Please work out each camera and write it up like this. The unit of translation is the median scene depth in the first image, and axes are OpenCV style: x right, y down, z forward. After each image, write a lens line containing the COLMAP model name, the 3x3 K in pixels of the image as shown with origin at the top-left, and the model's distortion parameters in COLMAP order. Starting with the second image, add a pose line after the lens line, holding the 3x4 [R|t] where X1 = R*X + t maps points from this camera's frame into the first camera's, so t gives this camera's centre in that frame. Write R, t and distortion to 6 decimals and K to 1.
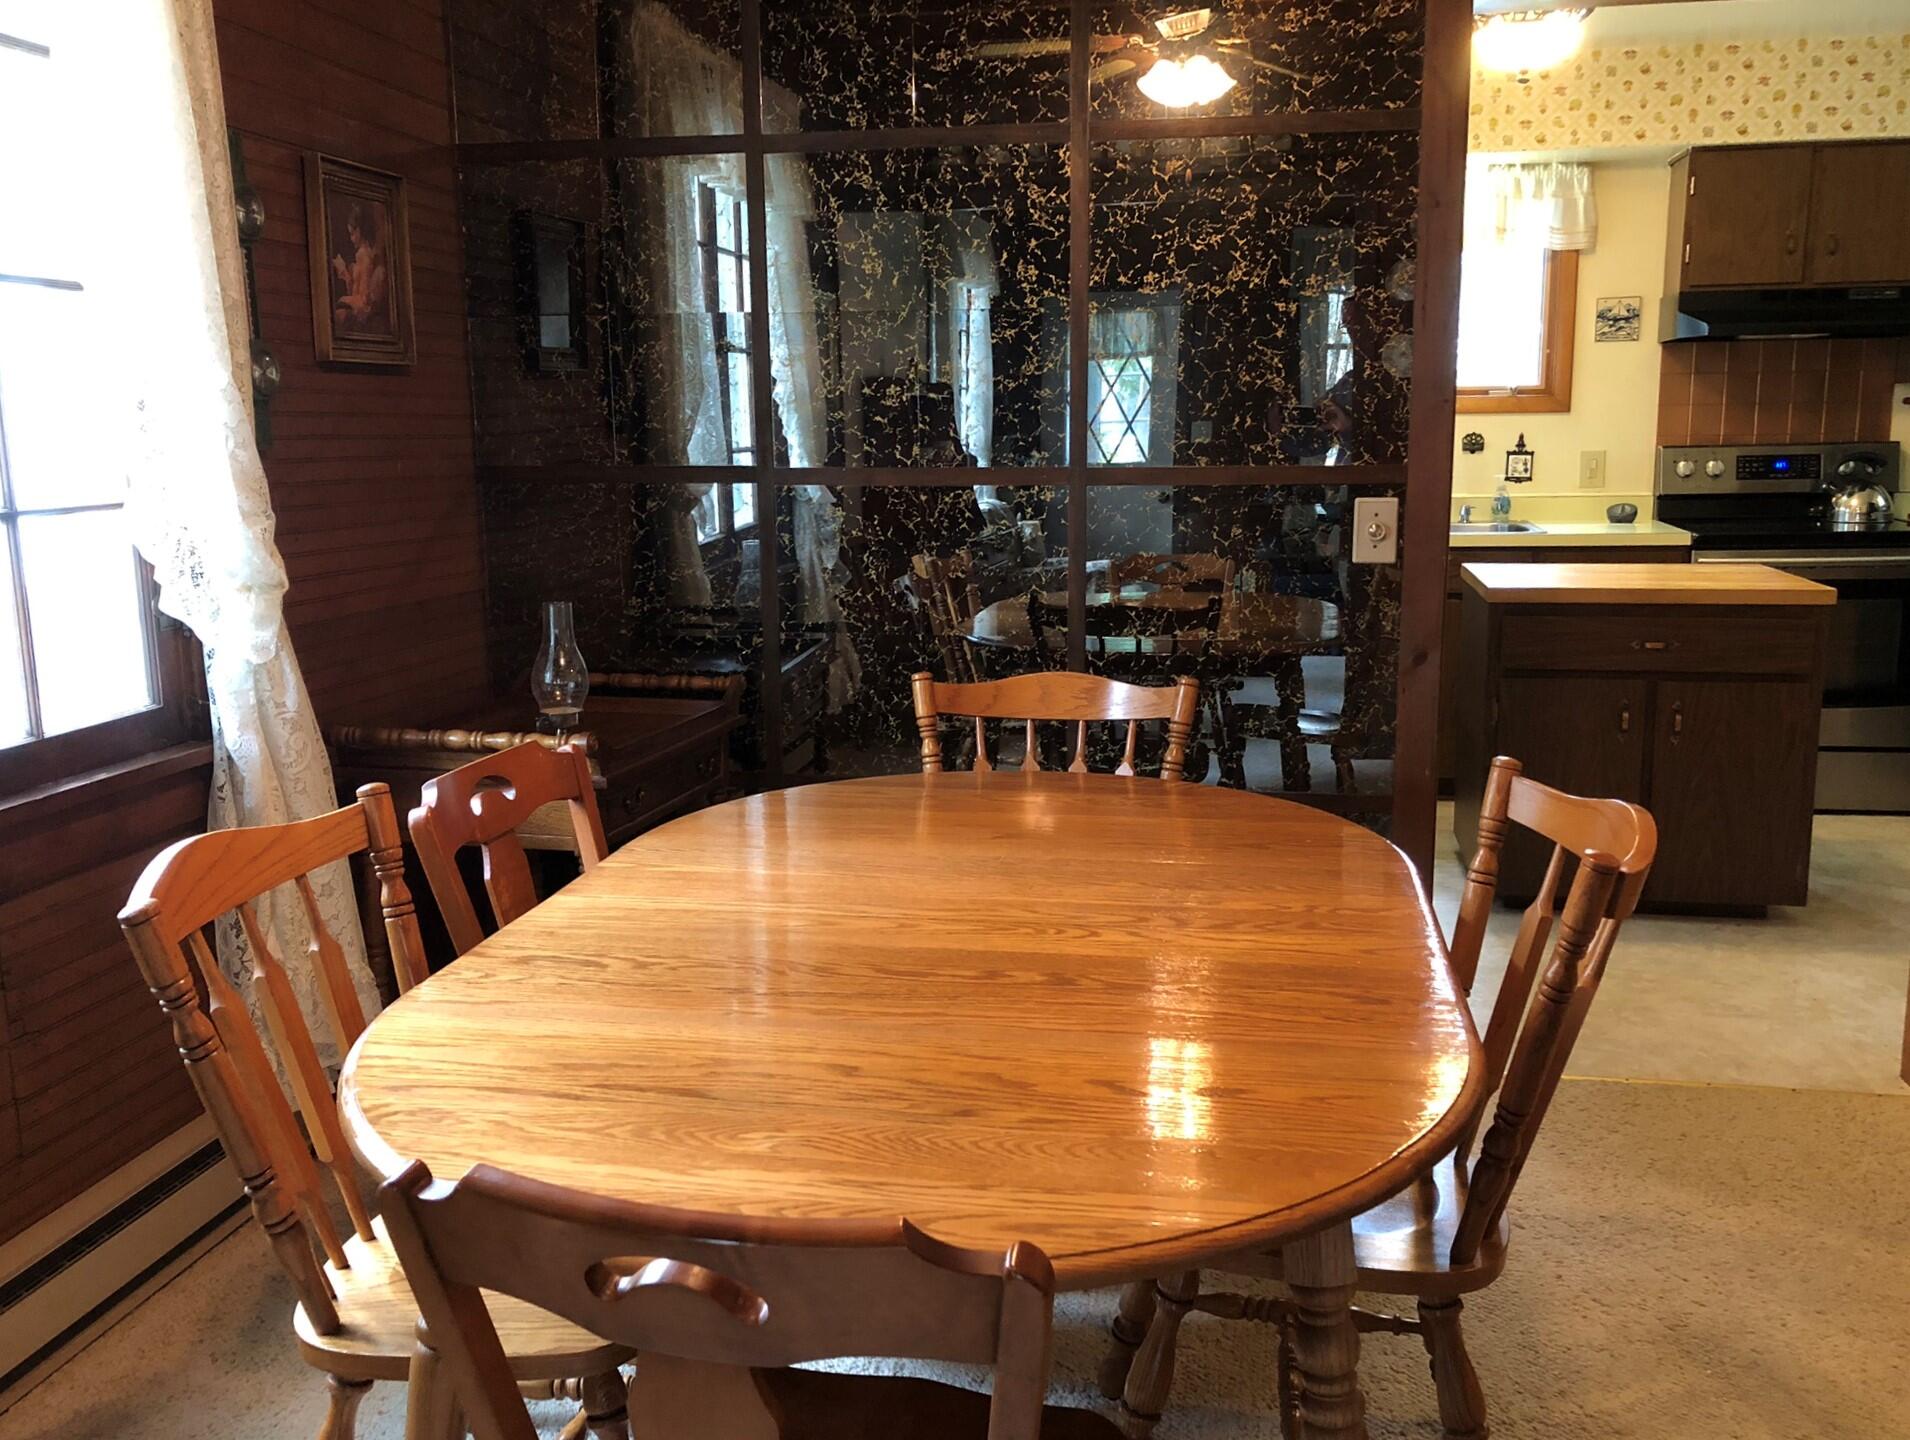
lens RADIAL K [[1585.2, 0, 959.2], [0, 1585.2, 709.6], [0, 0, 1]] dist [0.034333, -0.032716]
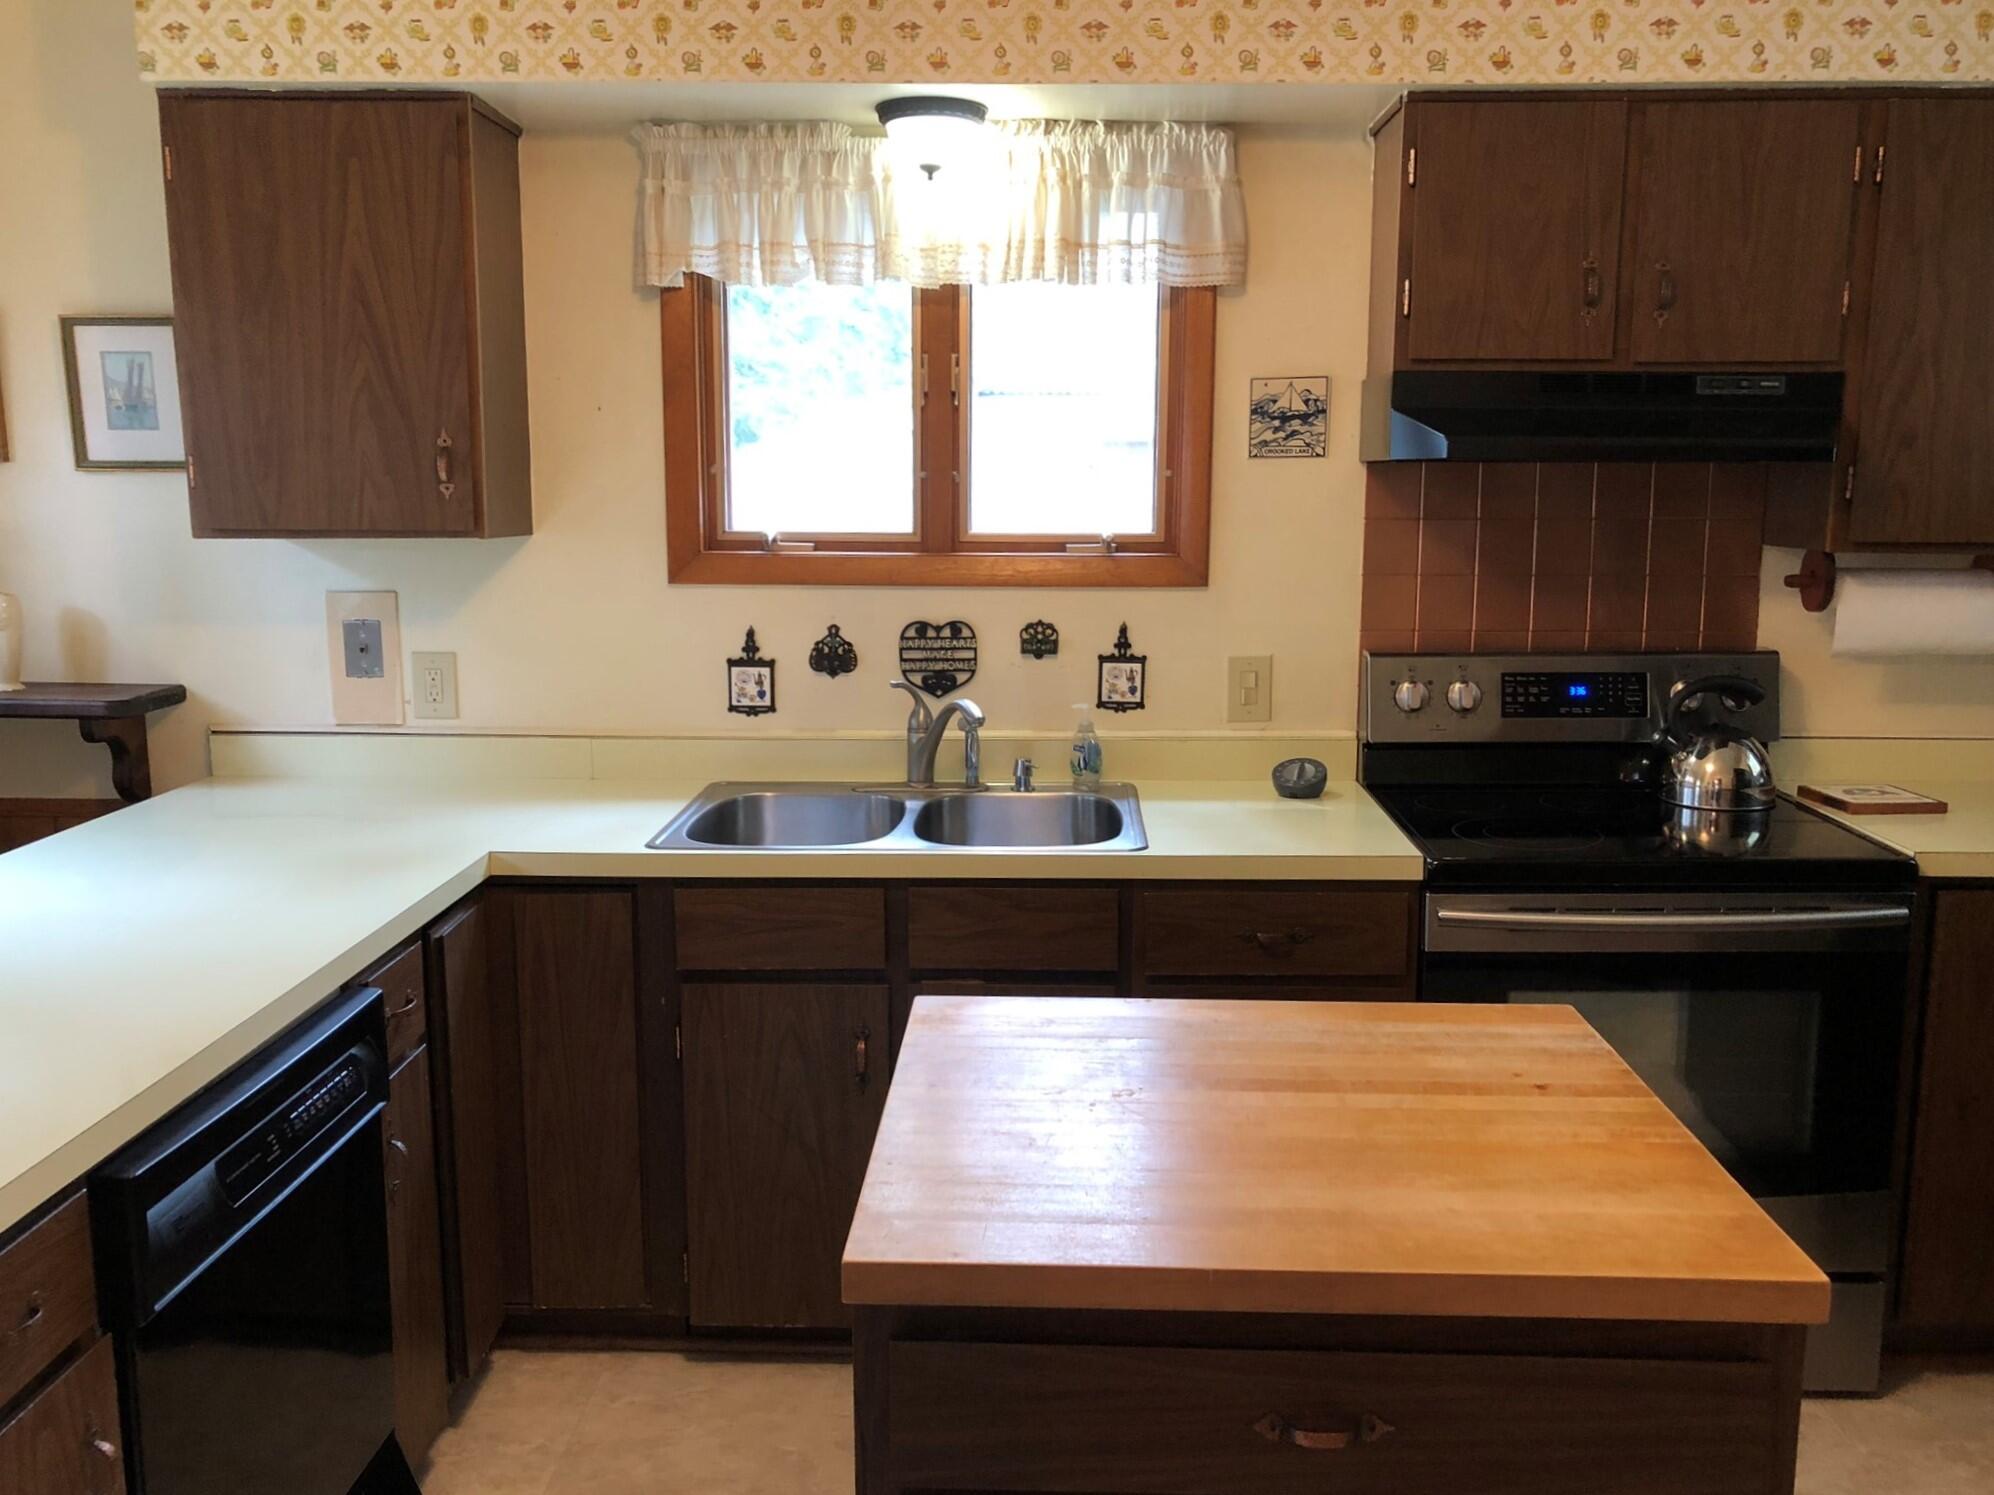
lens RADIAL K [[1655.0, 0, 952.2], [0, 1655.0, 727.9], [0, 0, 1]] dist [0.034333, -0.032716]
pose [[0.989047, -0.006863, 0.147441, 0.219821], [0.010828, 0.999601, -0.026105, -0.127895], [-0.147203, 0.027415, 0.988726, 0.470145]]
